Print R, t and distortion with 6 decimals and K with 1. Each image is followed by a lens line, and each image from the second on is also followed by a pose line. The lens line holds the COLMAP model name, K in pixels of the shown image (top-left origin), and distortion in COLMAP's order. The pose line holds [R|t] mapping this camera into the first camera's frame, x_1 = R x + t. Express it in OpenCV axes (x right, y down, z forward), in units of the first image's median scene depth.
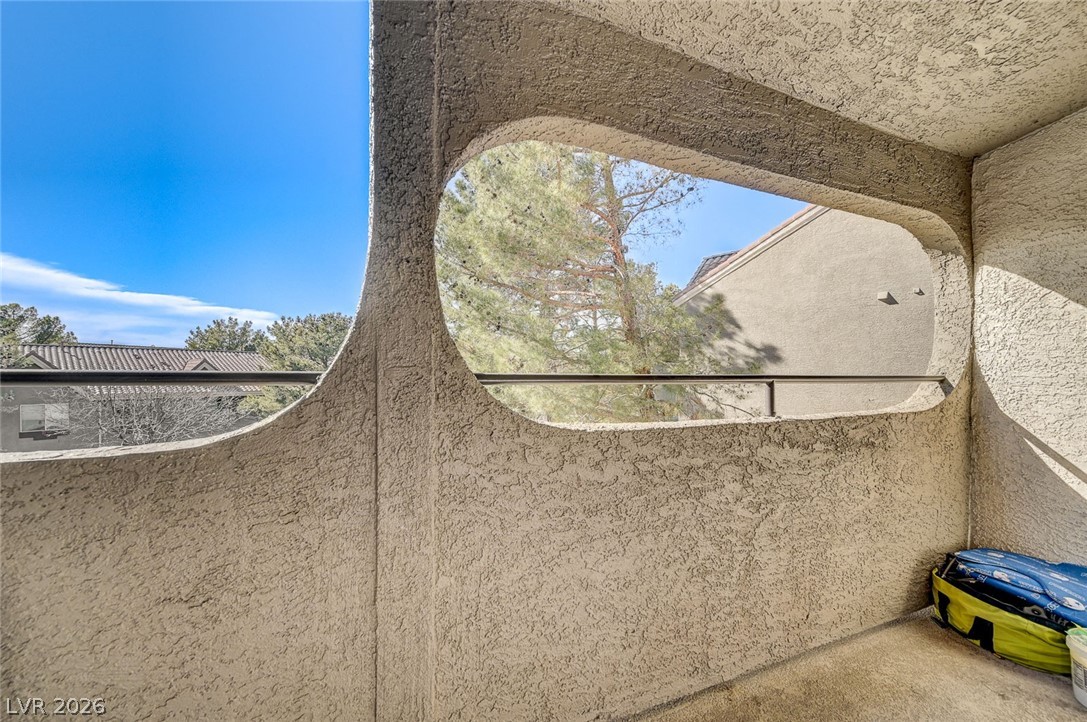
lens RADIAL K [[473.6, 0, 550.0], [0, 473.6, 378.2], [0, 0, 1]] dist [0.001087, -0.000055]
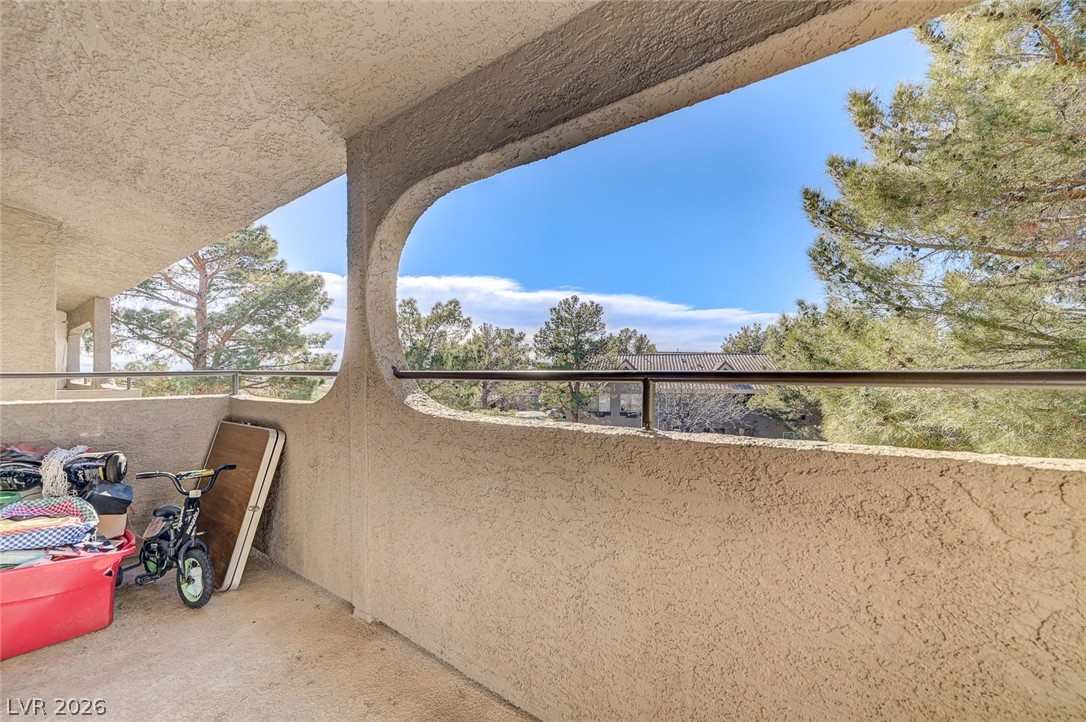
lens RADIAL K [[480.9, 0, 543.3], [0, 480.9, 369.4], [0, 0, 1]] dist [-0.001835, -0.000074]
pose [[0.436067, -0.009396, -0.899865, 0.150564], [-0.007164, 0.999878, -0.013912, 0.000285], [0.899886, 0.012513, 0.435946, 0.077661]]
